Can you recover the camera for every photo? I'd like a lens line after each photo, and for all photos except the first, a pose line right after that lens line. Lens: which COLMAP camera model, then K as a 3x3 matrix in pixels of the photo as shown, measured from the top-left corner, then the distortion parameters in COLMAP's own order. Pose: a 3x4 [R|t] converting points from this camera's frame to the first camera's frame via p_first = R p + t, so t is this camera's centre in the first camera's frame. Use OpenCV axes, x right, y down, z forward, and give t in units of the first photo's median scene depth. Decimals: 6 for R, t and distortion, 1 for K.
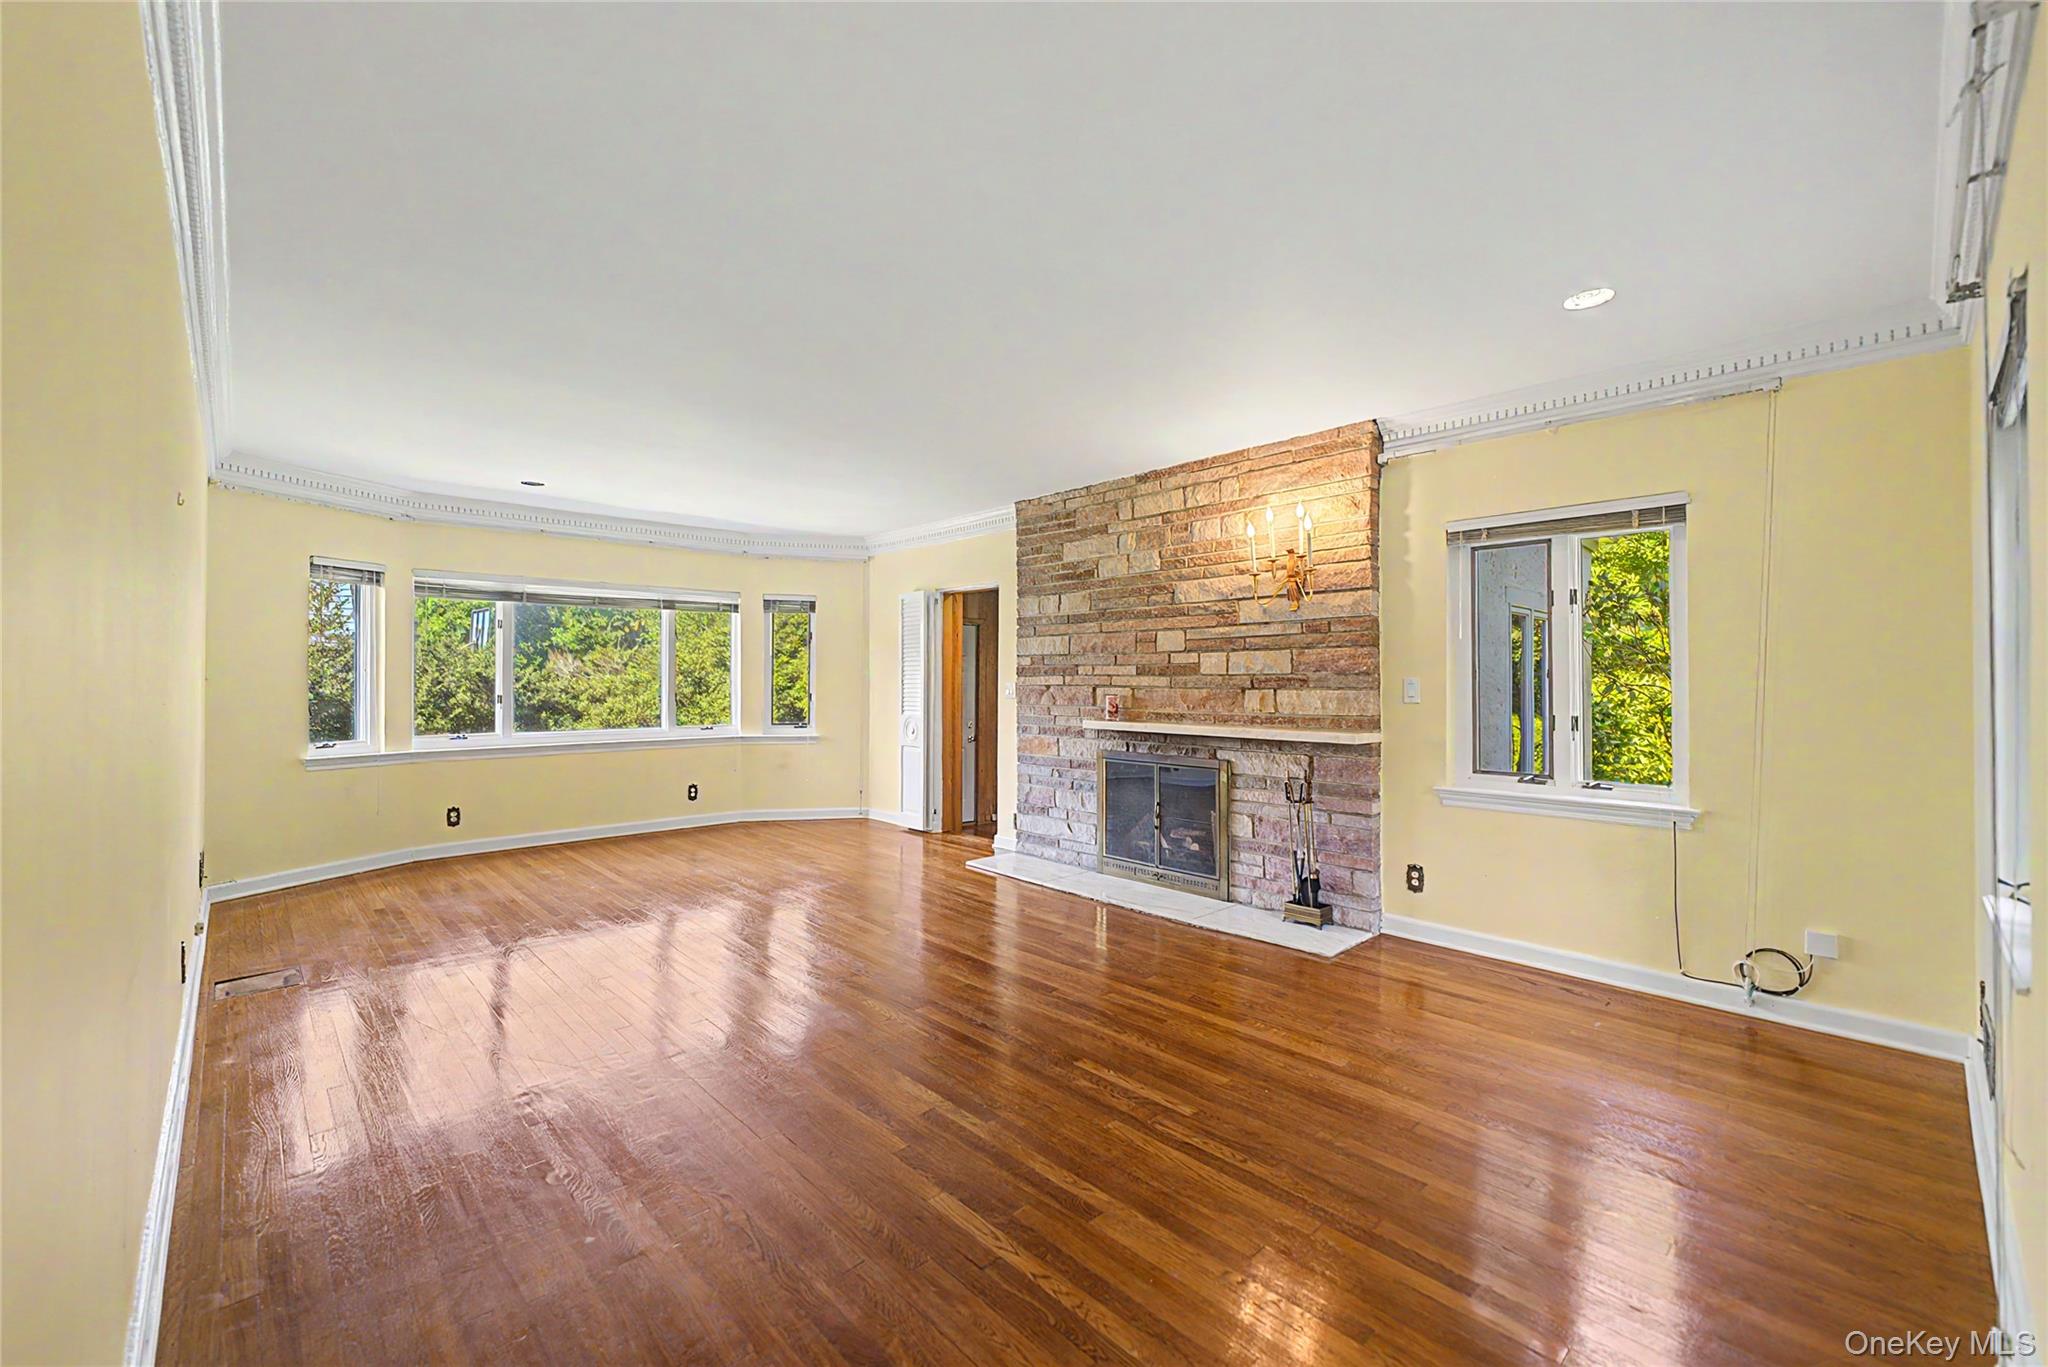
lens RADIAL K [[831.7, 0, 1023.3], [0, 831.7, 674.5], [0, 0, 1]] dist [0.000026, 0.000046]
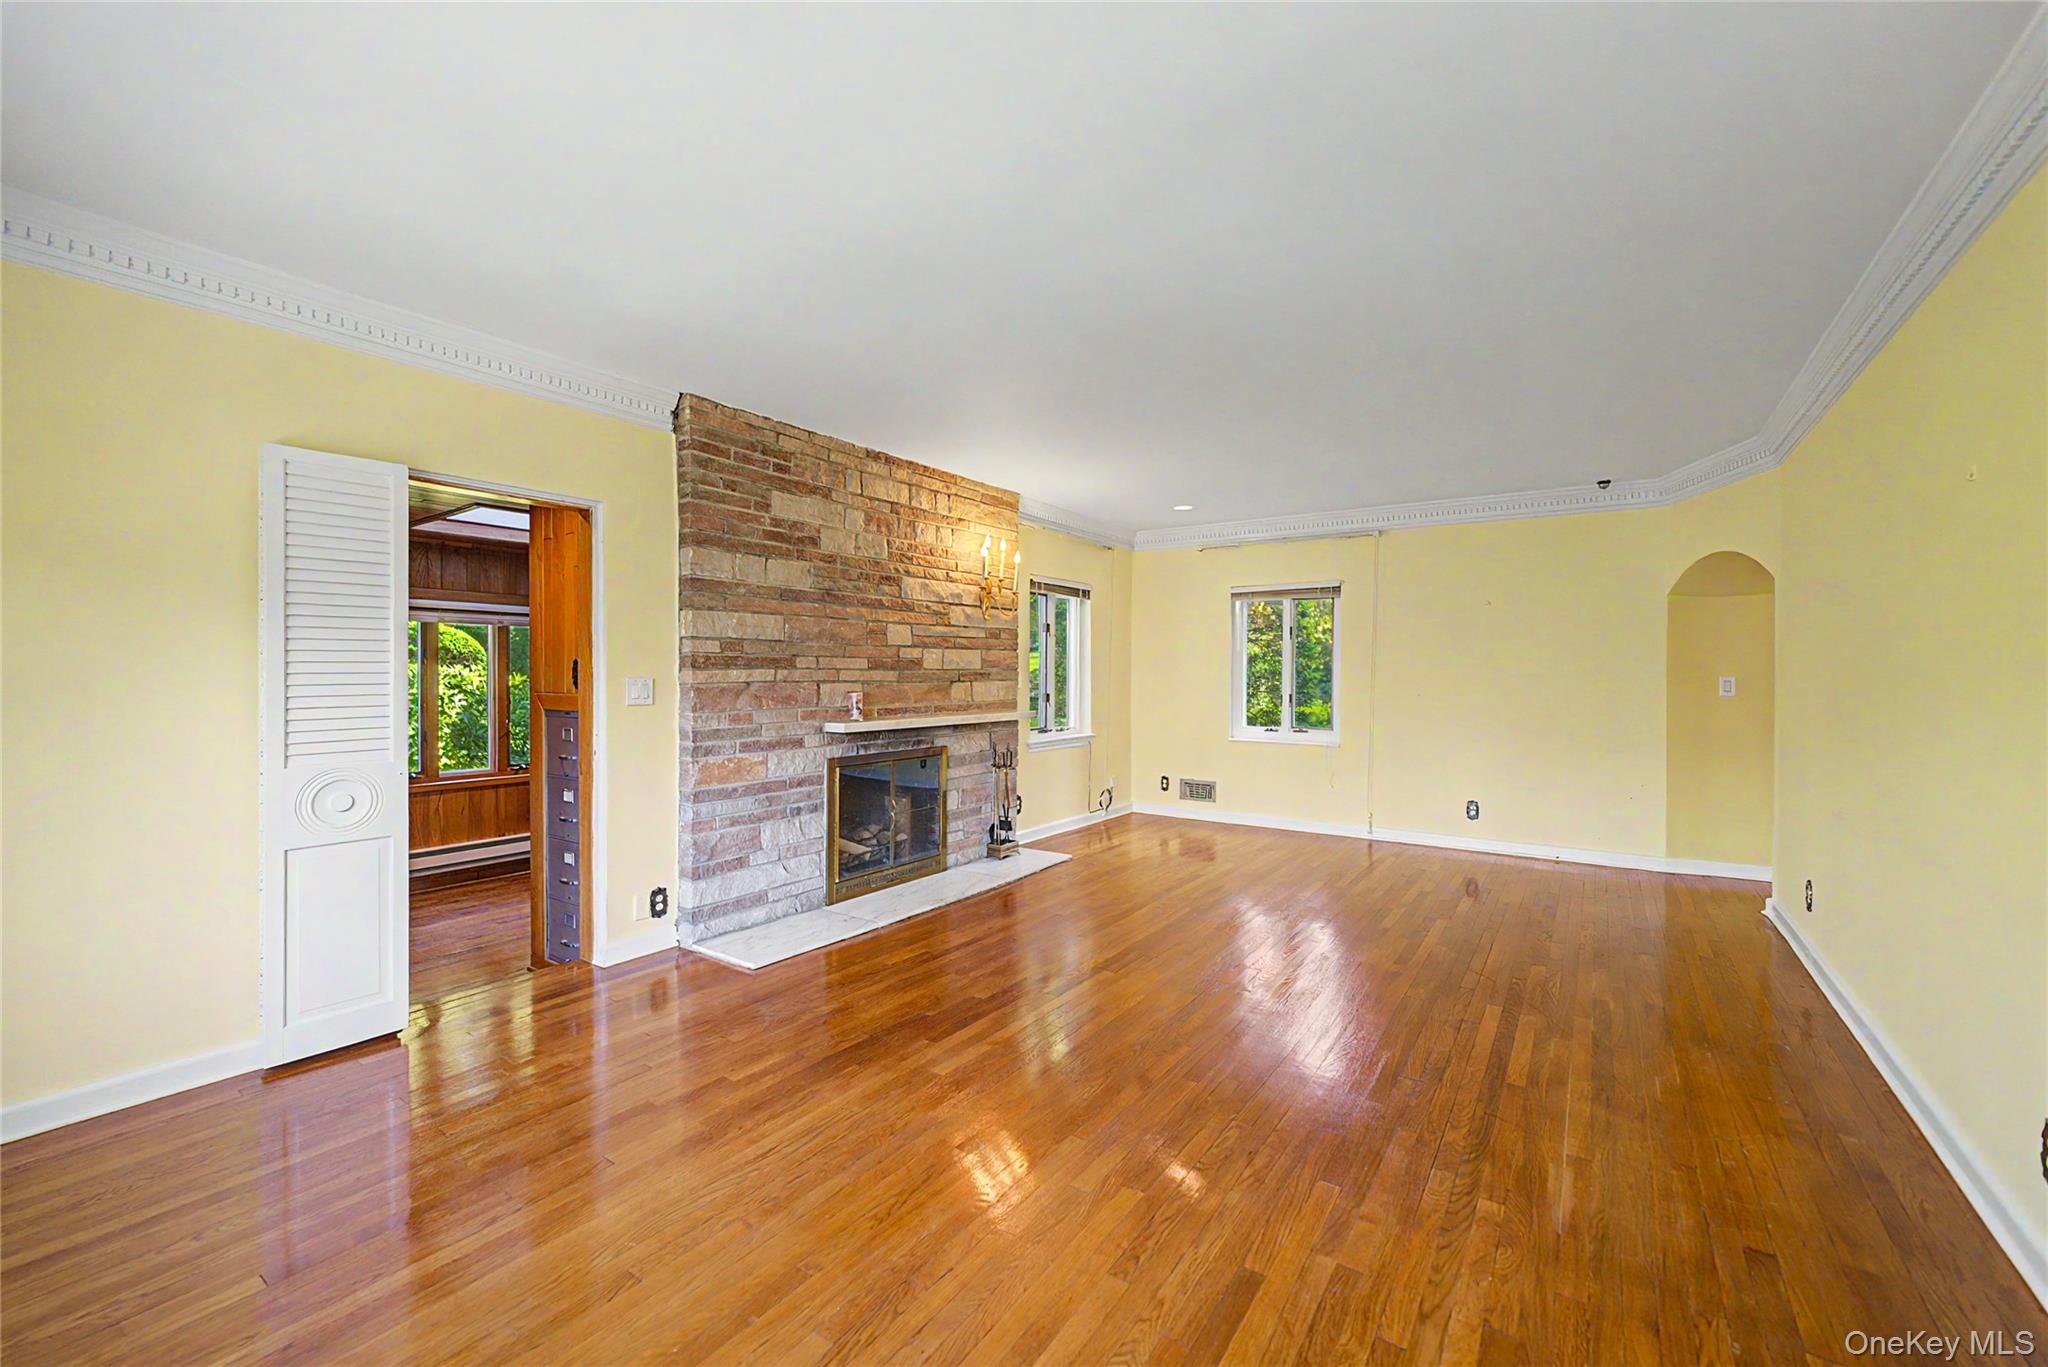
lens RADIAL K [[831.7, 0, 1023.0], [0, 831.7, 680.2], [0, 0, 1]] dist [0.000026, 0.000046]
pose [[-0.211275, -0.009685, 0.977379, -0.816910], [-0.006876, 0.999941, 0.008423, 0.004160], [-0.977403, -0.004941, -0.211329, 1.060034]]
